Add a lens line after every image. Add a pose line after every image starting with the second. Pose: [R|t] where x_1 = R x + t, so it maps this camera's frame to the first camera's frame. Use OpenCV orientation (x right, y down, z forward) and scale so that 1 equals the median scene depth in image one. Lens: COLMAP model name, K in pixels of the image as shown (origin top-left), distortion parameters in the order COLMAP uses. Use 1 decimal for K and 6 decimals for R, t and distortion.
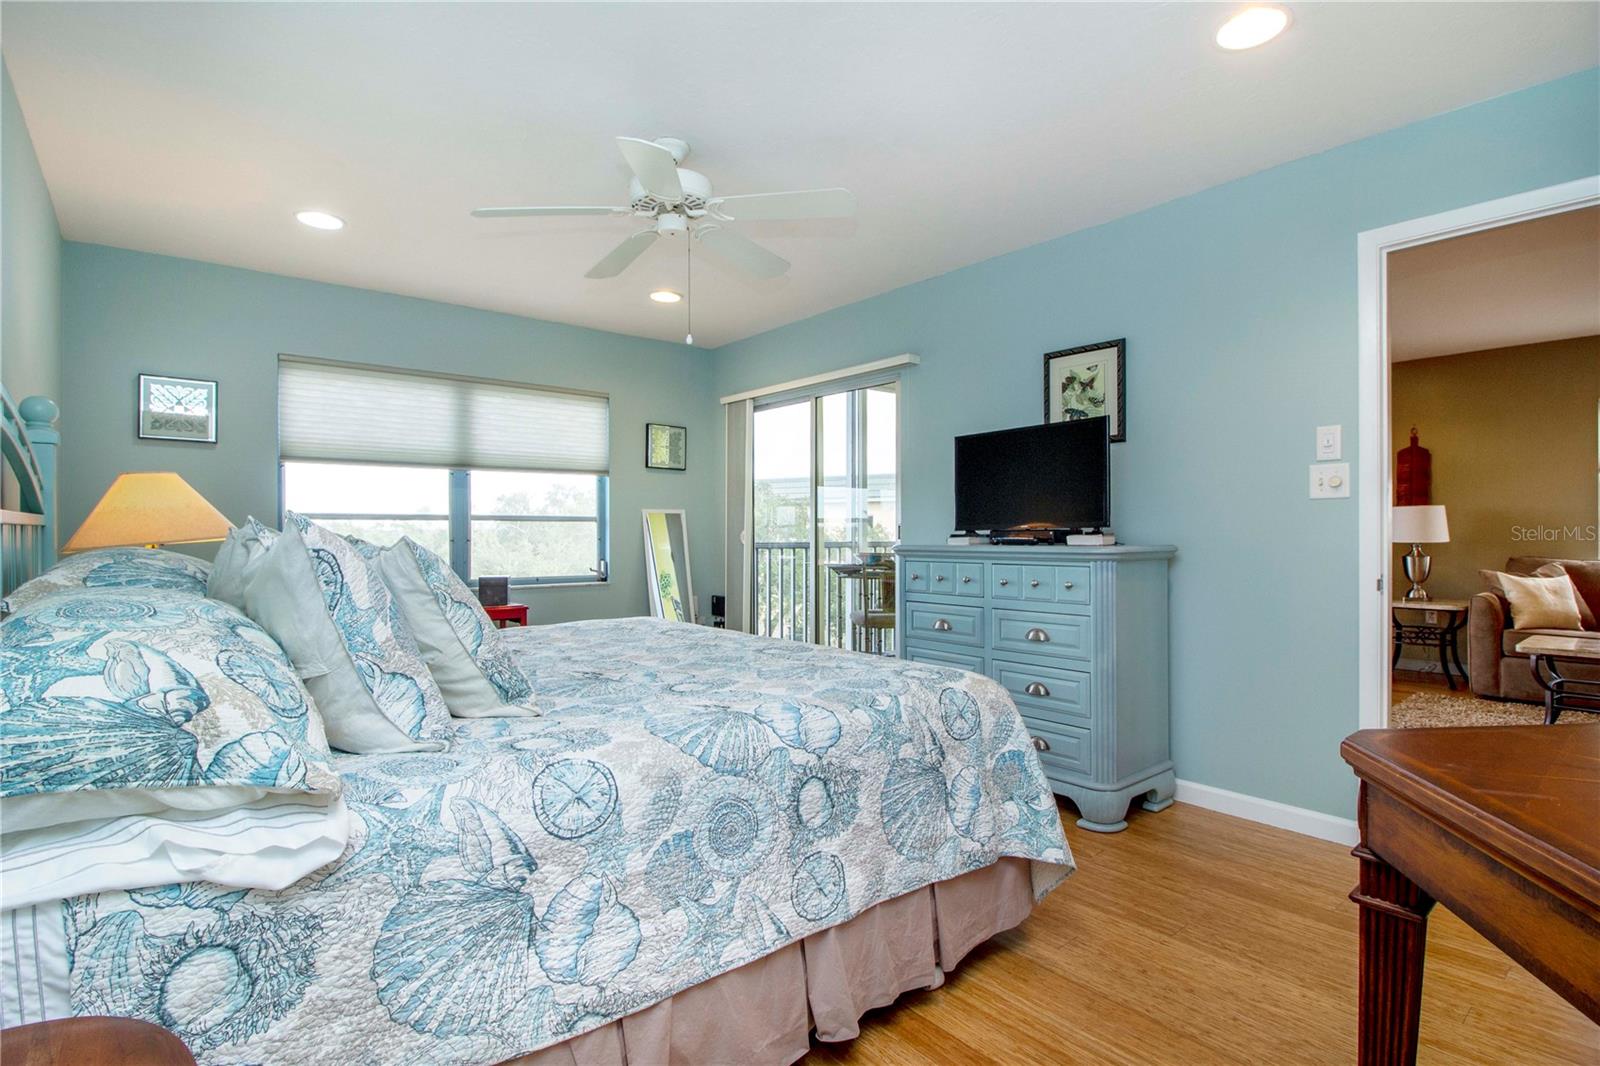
lens RADIAL K [[767.2, 0, 789.7], [0, 767.2, 532.1], [0, 0, 1]] dist [-0.000459, -0.011157]
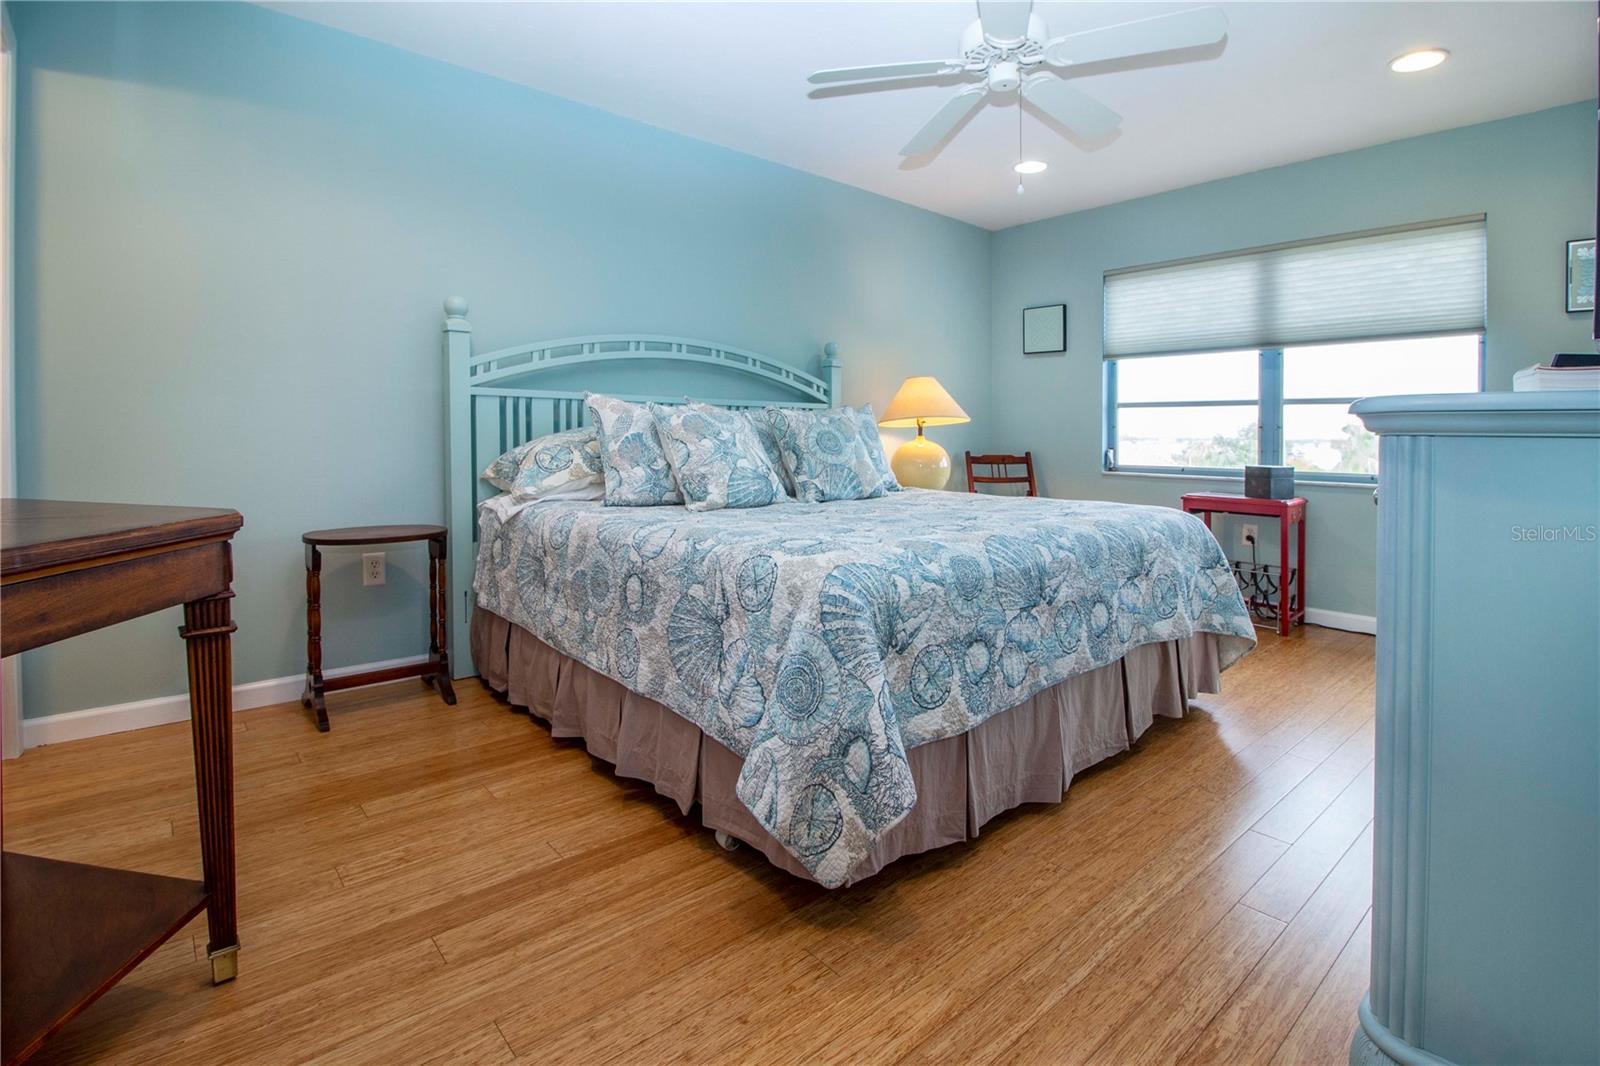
lens RADIAL K [[775.0, 0, 808.9], [0, 775.0, 426.0], [0, 0, 1]] dist [0.001357, -0.010262]
pose [[0.039601, -0.004175, -0.999207, 1.198067], [-0.013133, 0.999903, -0.004699, 0.054597], [0.999129, 0.013308, 0.039542, 1.068530]]
